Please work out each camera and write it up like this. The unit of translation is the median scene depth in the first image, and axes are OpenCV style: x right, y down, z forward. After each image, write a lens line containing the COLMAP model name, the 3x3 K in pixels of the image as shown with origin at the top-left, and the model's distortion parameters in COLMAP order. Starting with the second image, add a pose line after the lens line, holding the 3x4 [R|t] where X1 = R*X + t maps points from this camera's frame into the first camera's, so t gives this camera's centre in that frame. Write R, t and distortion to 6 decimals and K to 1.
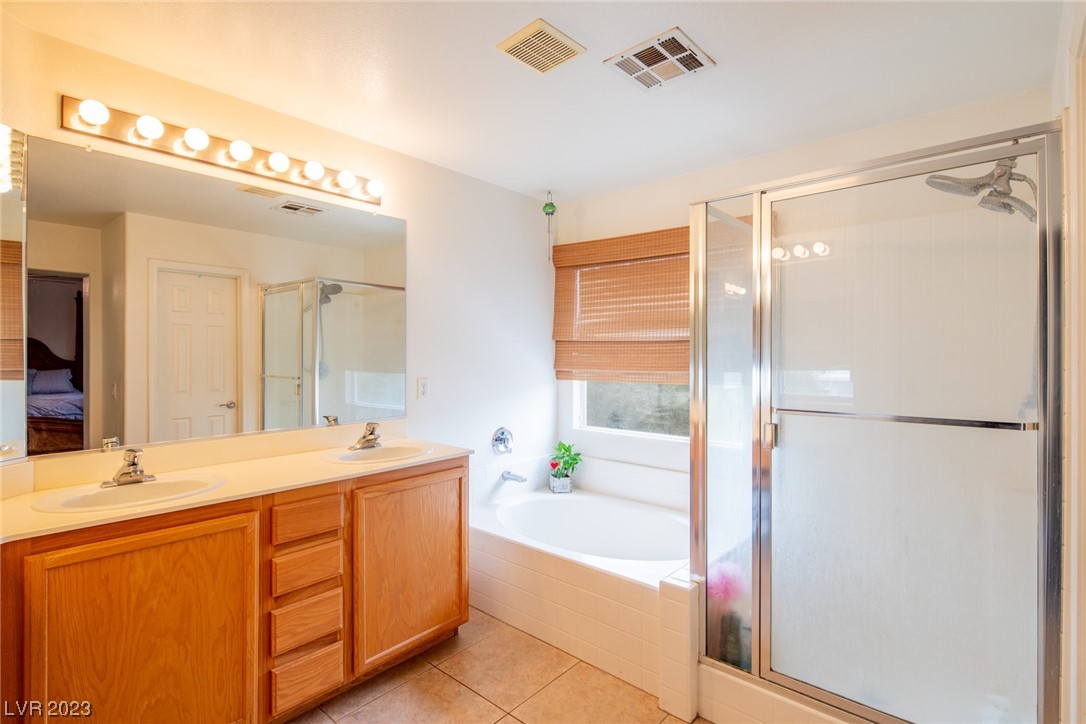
lens RADIAL K [[531.8, 0, 541.8], [0, 531.8, 357.7], [0, 0, 1]] dist [0.003248, -0.001445]
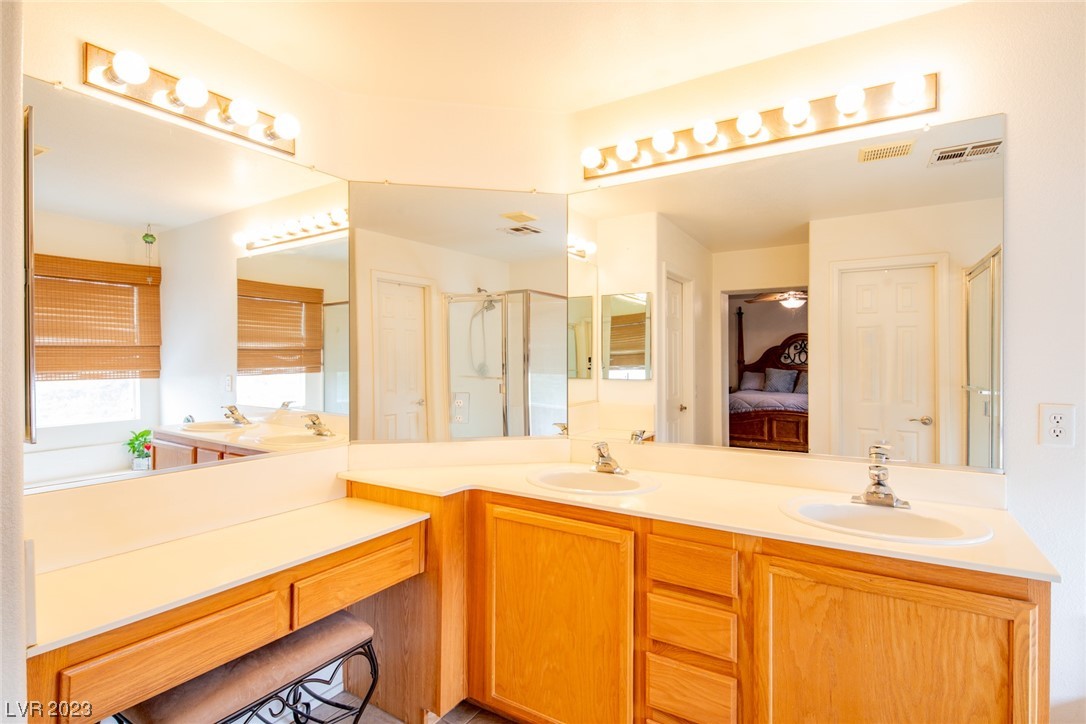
lens RADIAL K [[531.8, 0, 535.4], [0, 531.8, 363.5], [0, 0, 1]] dist [0.003248, -0.001445]
pose [[0.148766, 0.004266, -0.988863, 0.304920], [-0.004434, 0.999984, 0.003647, -0.001467], [0.988863, 0.003842, 0.148782, 0.634953]]
